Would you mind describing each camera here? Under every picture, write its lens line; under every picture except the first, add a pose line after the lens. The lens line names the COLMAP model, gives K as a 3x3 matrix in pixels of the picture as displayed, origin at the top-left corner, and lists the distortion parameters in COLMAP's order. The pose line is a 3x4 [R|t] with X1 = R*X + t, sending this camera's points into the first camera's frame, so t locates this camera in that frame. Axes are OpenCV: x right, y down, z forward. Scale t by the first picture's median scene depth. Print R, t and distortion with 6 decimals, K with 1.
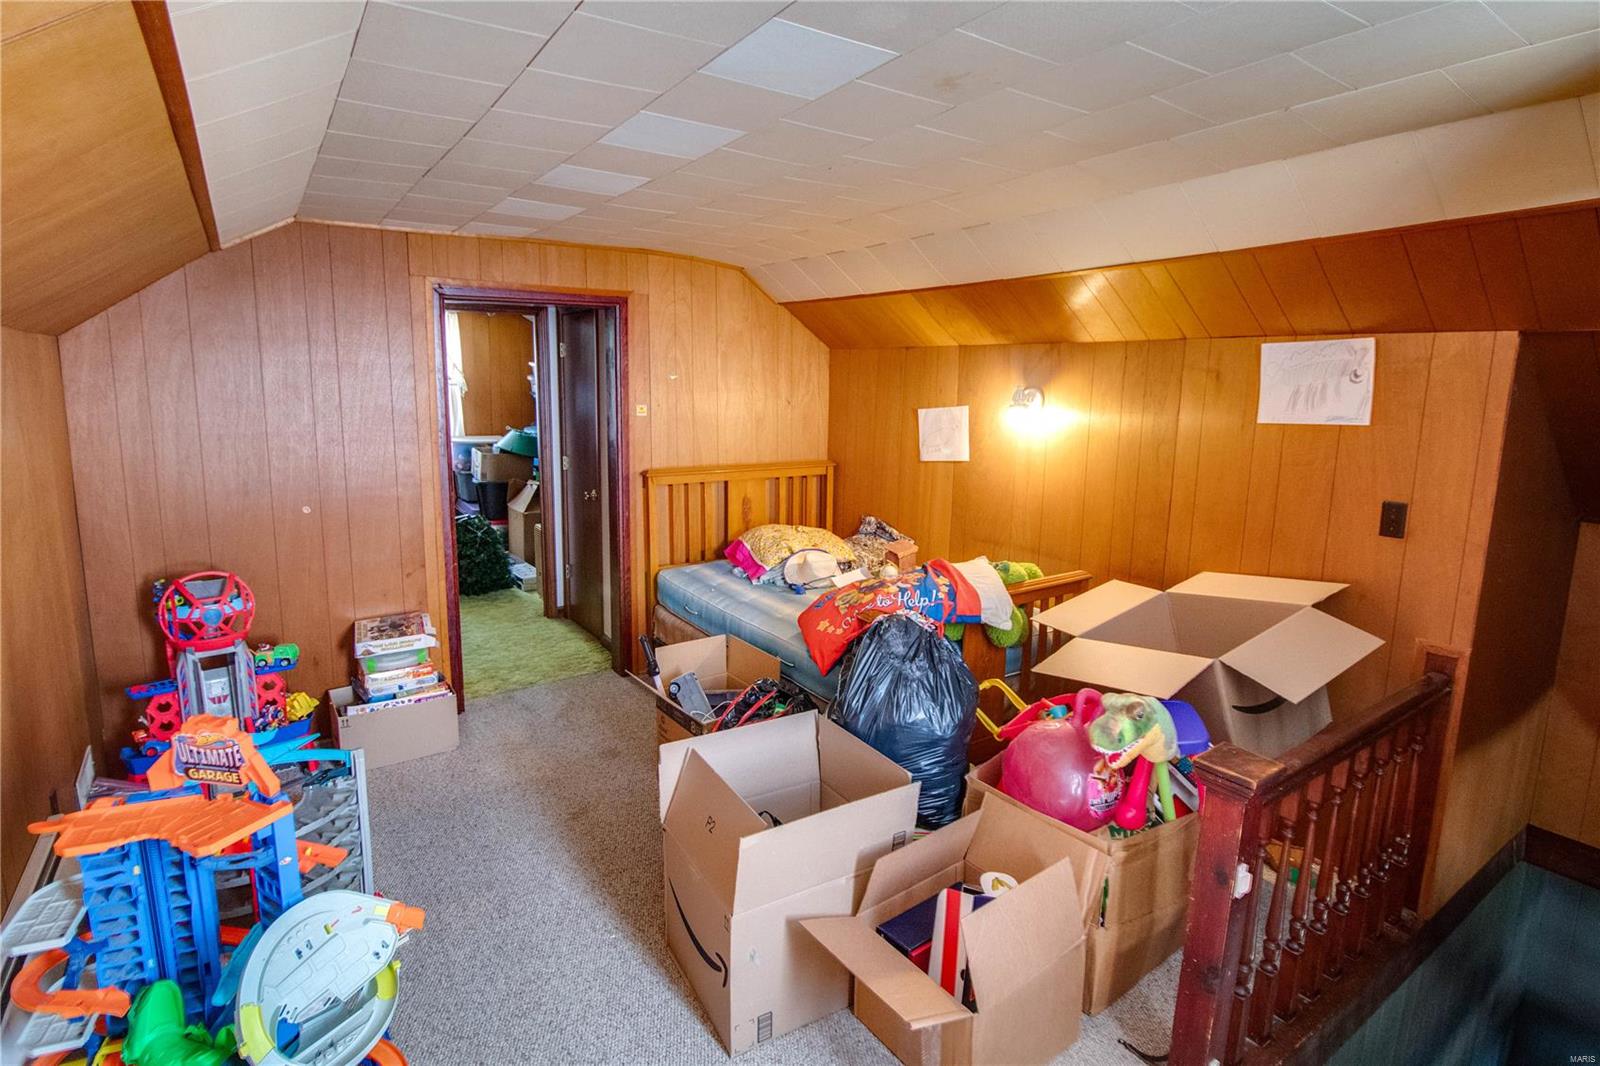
lens RADIAL K [[795.6, 0, 797.0], [0, 795.6, 526.7], [0, 0, 1]] dist [-0.020344, -0.000994]
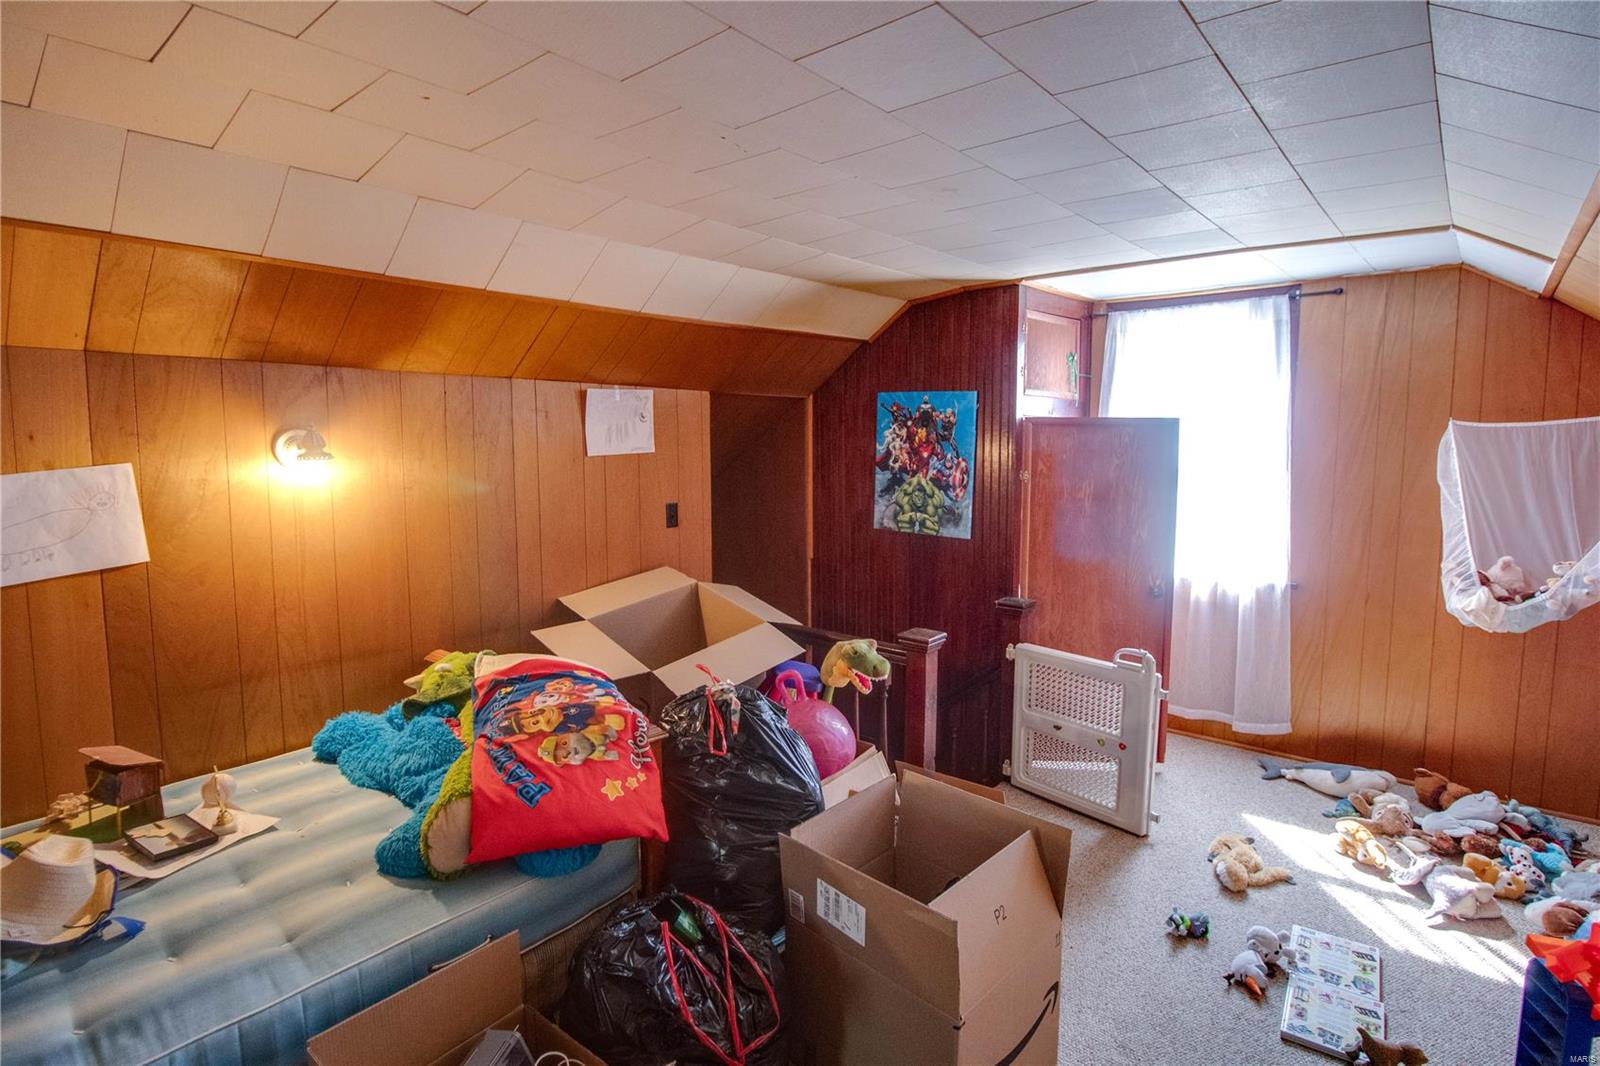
lens RADIAL K [[795.6, 0, 798.5], [0, 795.6, 522.1], [0, 0, 1]] dist [-0.020344, -0.000994]
pose [[-0.273554, -0.118960, 0.954472, -0.661107], [0.167497, 0.971269, 0.169059, -0.191389], [-0.947161, 0.206118, -0.245769, 1.061335]]
